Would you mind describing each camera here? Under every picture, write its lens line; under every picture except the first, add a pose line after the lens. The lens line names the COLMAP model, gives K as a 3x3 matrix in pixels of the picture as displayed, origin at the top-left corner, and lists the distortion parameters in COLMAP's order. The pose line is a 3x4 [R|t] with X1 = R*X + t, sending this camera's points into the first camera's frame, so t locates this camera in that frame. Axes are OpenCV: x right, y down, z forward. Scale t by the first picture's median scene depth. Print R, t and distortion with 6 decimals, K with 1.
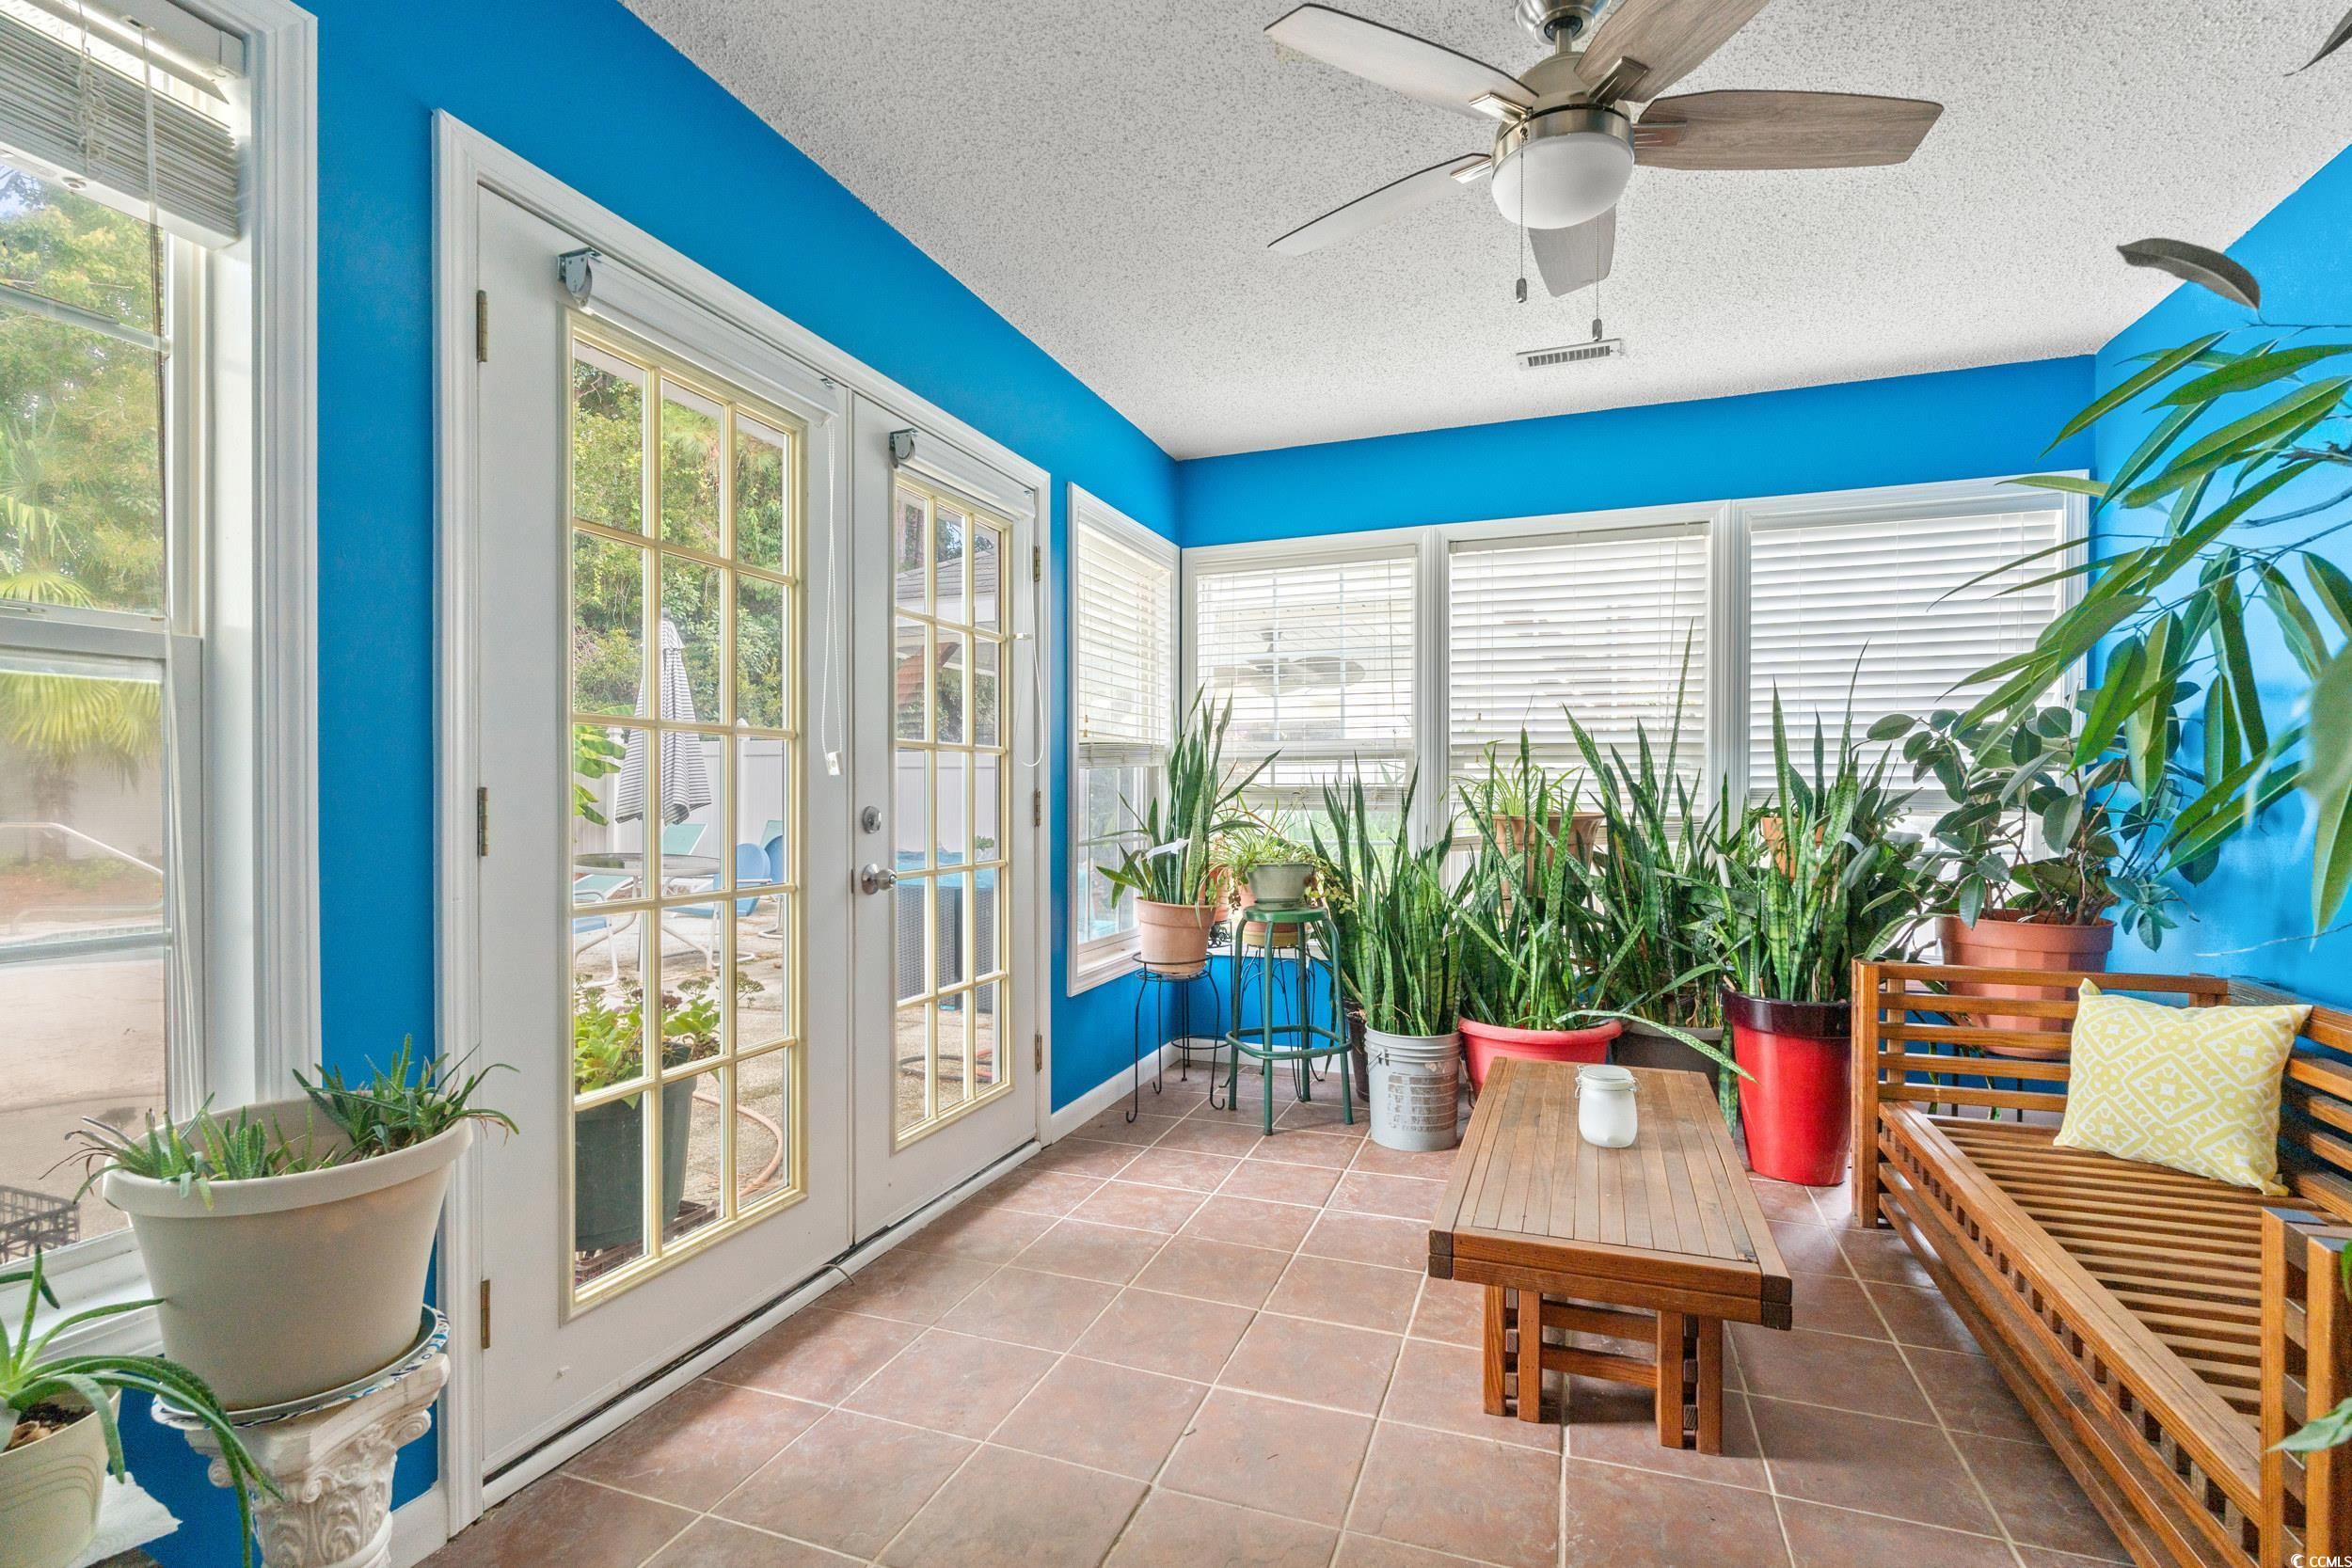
lens RADIAL K [[1094.0, 0, 1179.9], [0, 1094.0, 791.4], [0, 0, 1]] dist [-0.006191, -0.000406]
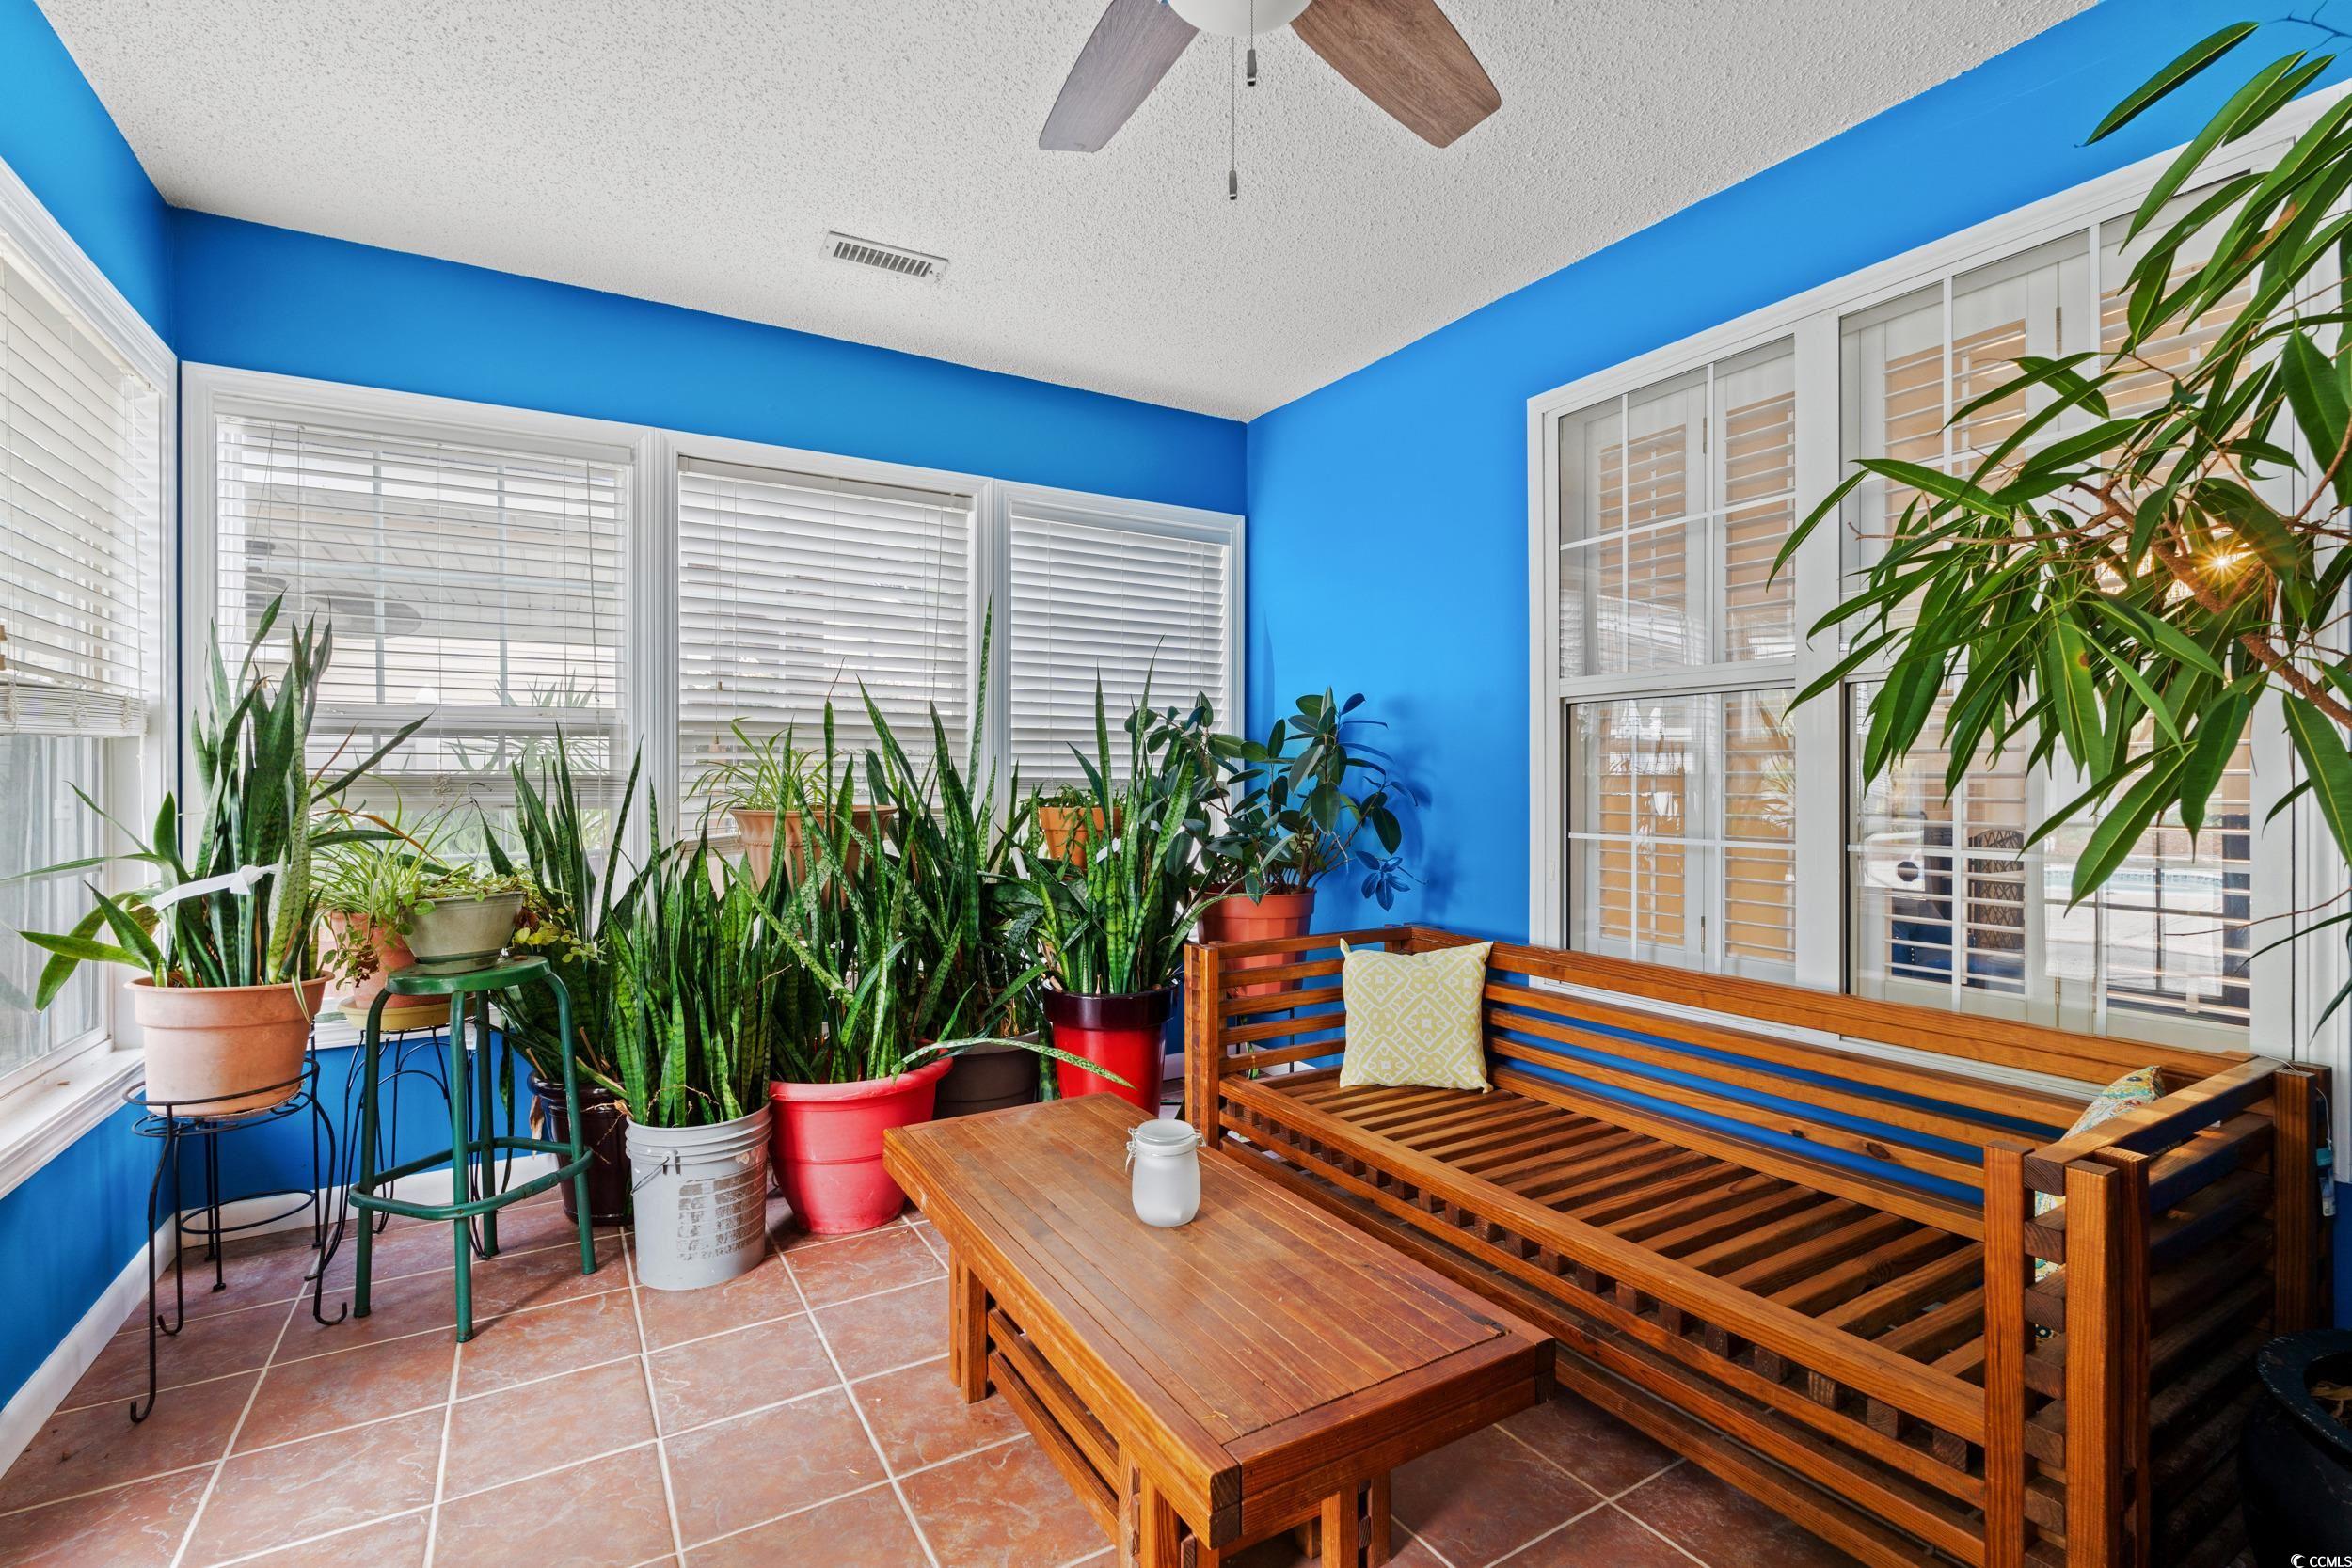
lens RADIAL K [[1045.9, 0, 1172.6], [0, 1045.9, 780.5], [0, 0, 1]] dist [-0.009946, 0.001752]
pose [[0.626163, -0.000536, 0.779692, -0.127634], [0.001611, 0.999999, -0.000606, 0.000200], [-0.779691, 0.001635, 0.626162, 0.326237]]
